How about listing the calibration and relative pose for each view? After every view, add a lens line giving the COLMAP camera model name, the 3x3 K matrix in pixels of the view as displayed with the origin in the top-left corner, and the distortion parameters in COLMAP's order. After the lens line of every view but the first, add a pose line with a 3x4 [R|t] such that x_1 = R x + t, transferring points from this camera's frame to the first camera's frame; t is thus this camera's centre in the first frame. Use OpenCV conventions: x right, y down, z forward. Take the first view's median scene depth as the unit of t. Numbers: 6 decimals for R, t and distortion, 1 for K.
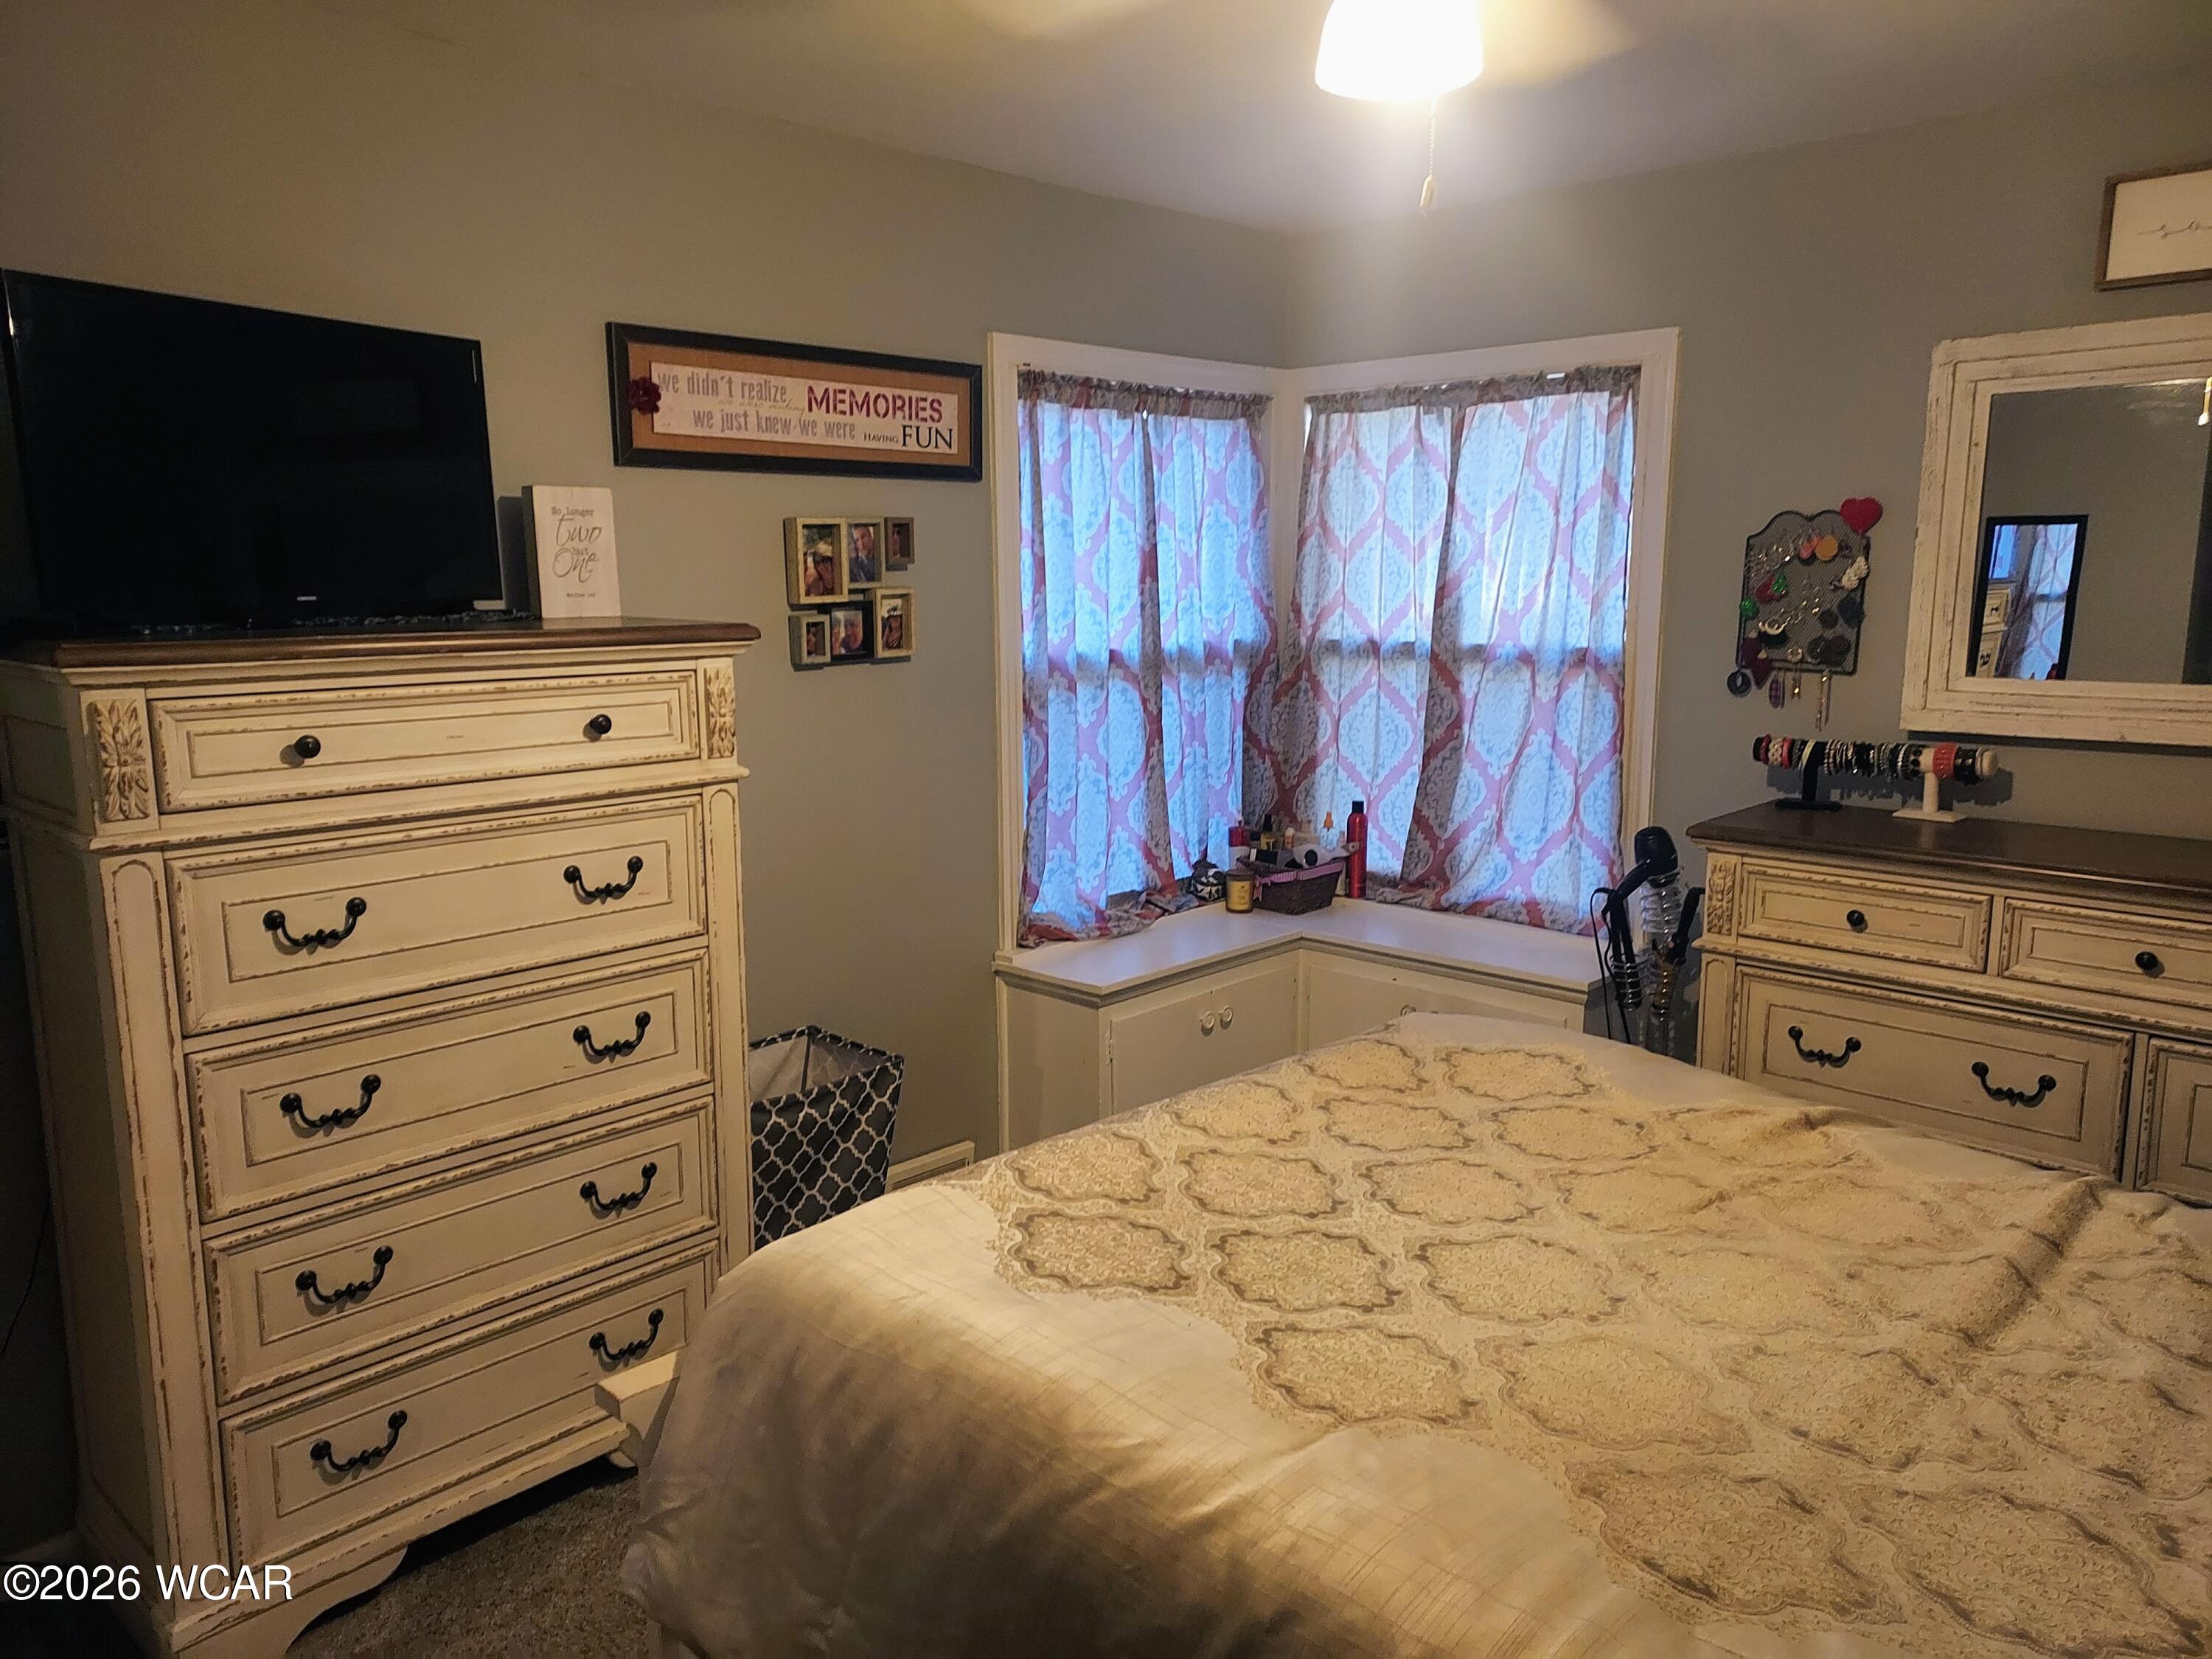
lens RADIAL K [[1548.3, 0, 1102.4], [0, 1548.3, 824.8], [0, 0, 1]] dist [0.065742, -0.056966]
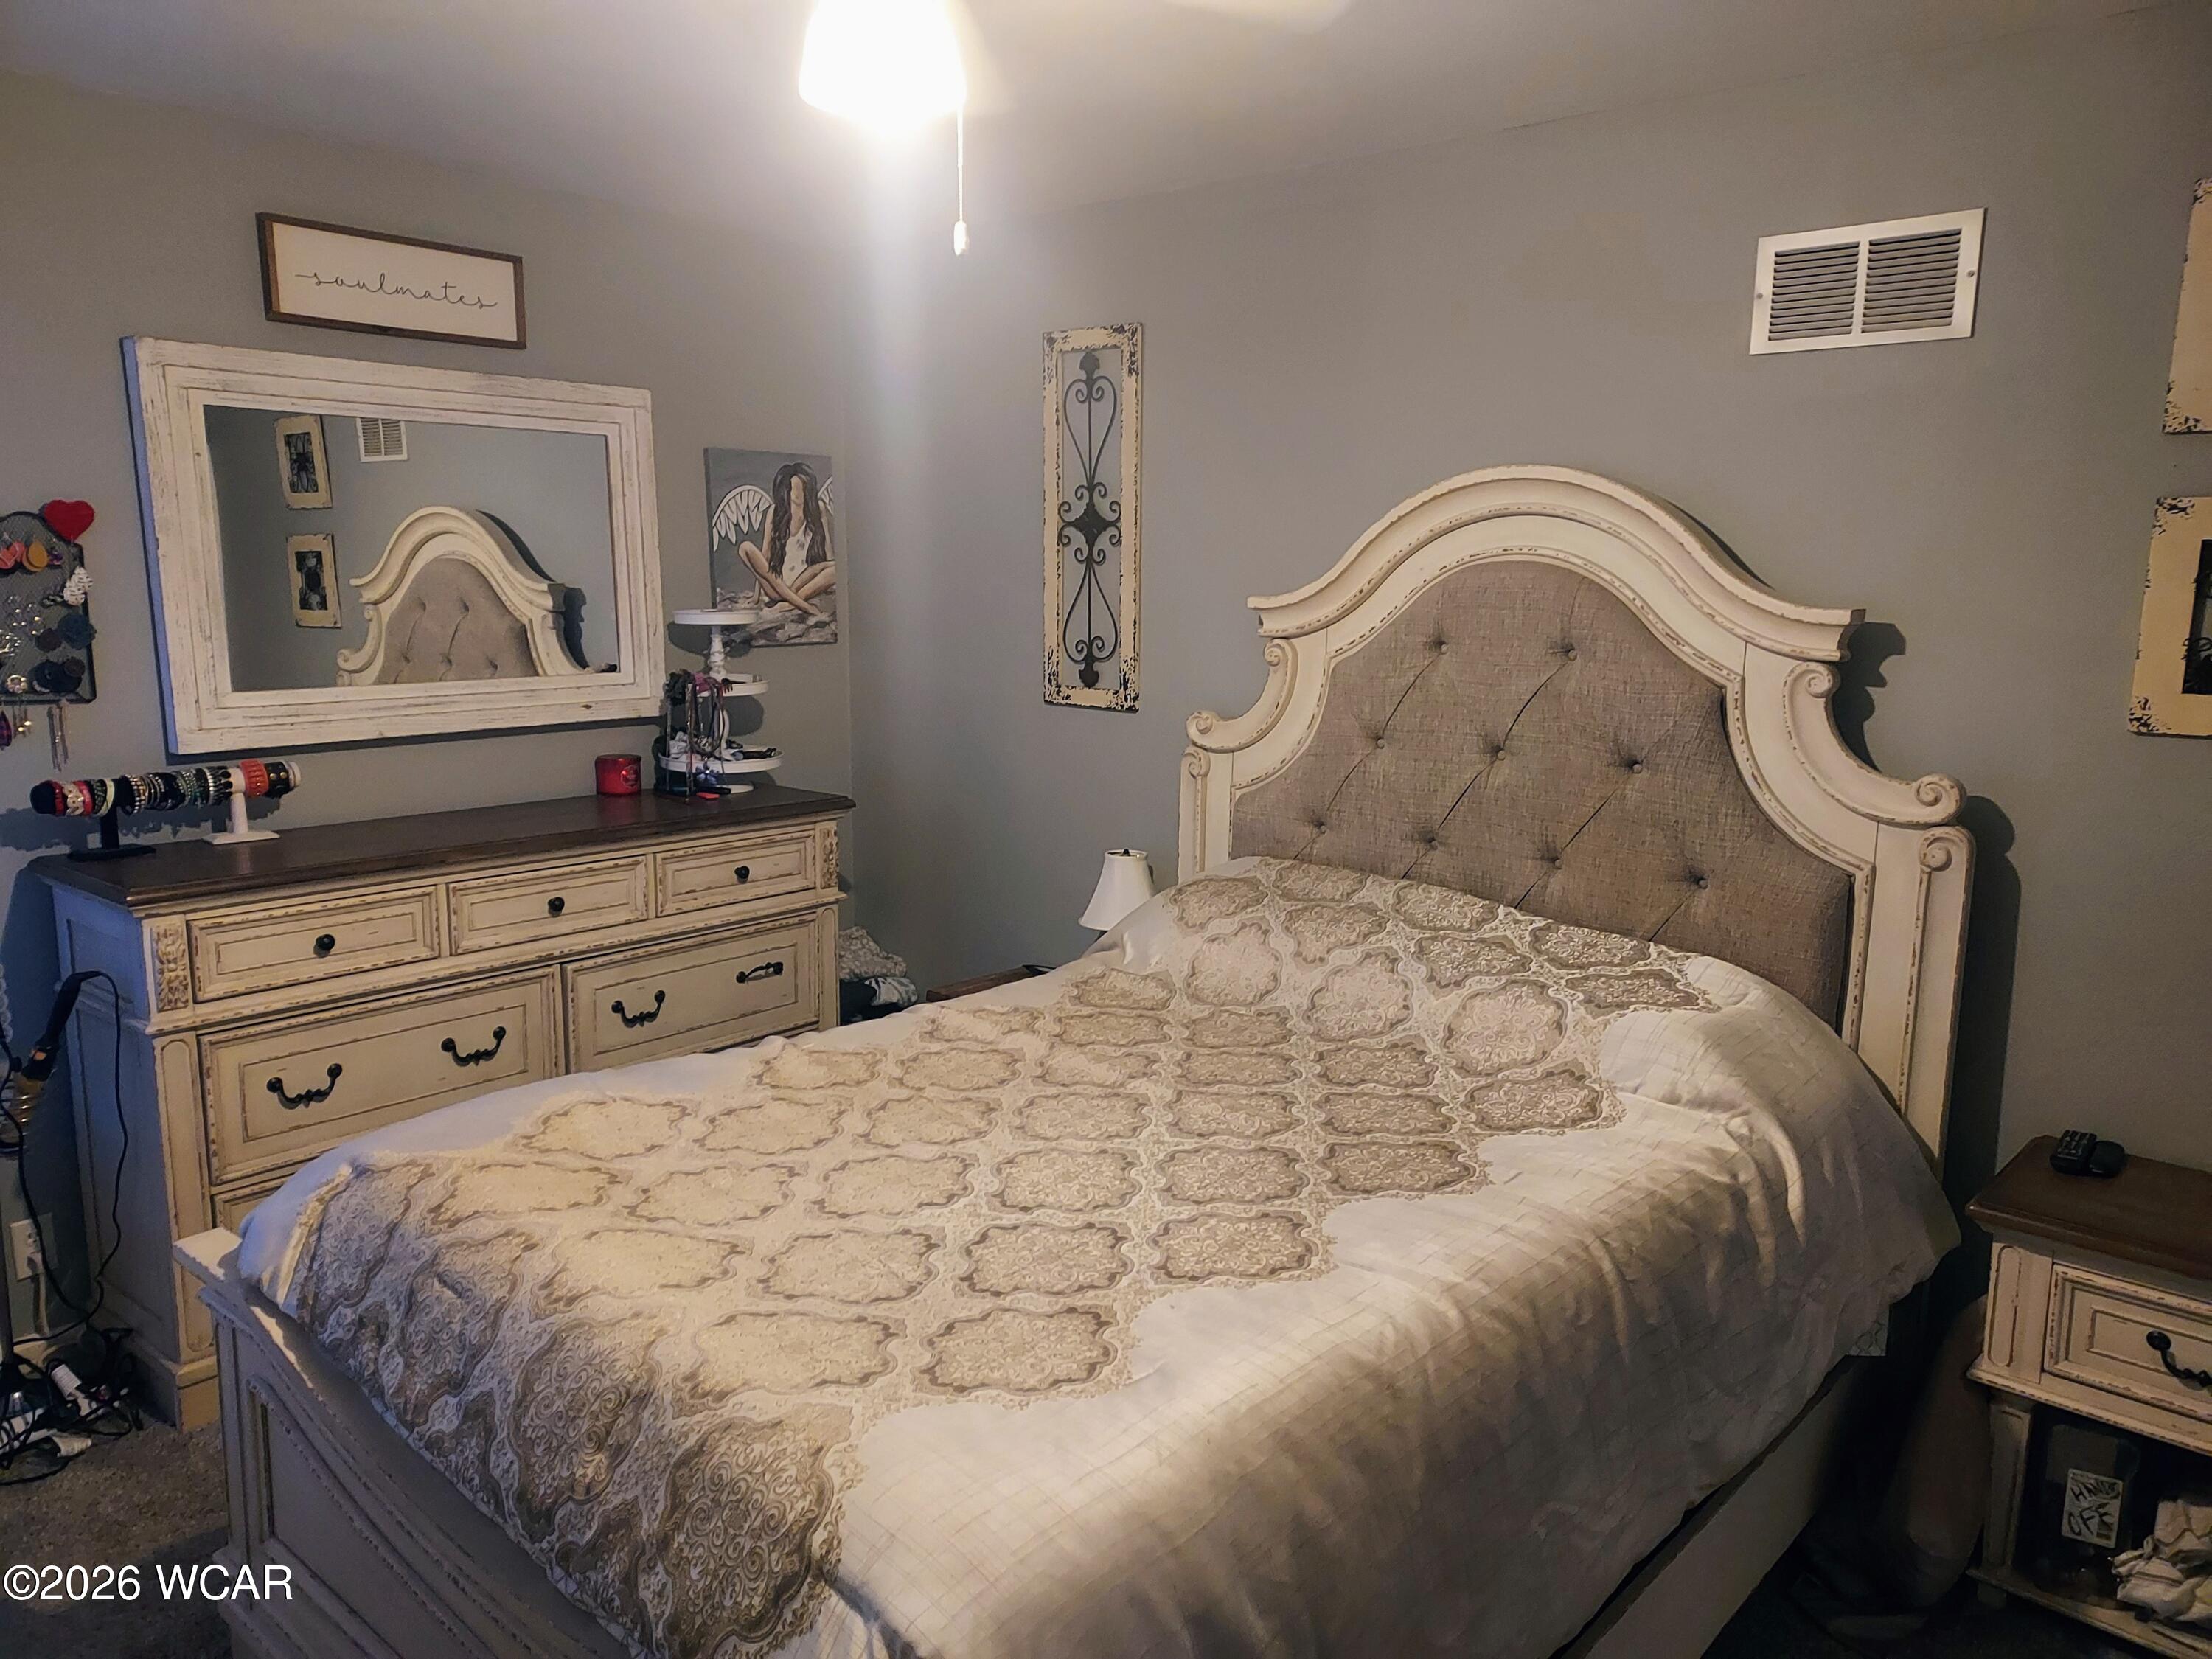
lens RADIAL K [[1548.3, 0, 1102.4], [0, 1548.3, 824.8], [0, 0, 1]] dist [0.065742, -0.056966]
pose [[-0.037667, -0.155740, 0.987080, -0.482640], [0.162191, 0.973730, 0.159823, -0.088267], [-0.986040, 0.166116, -0.011418, 0.525325]]
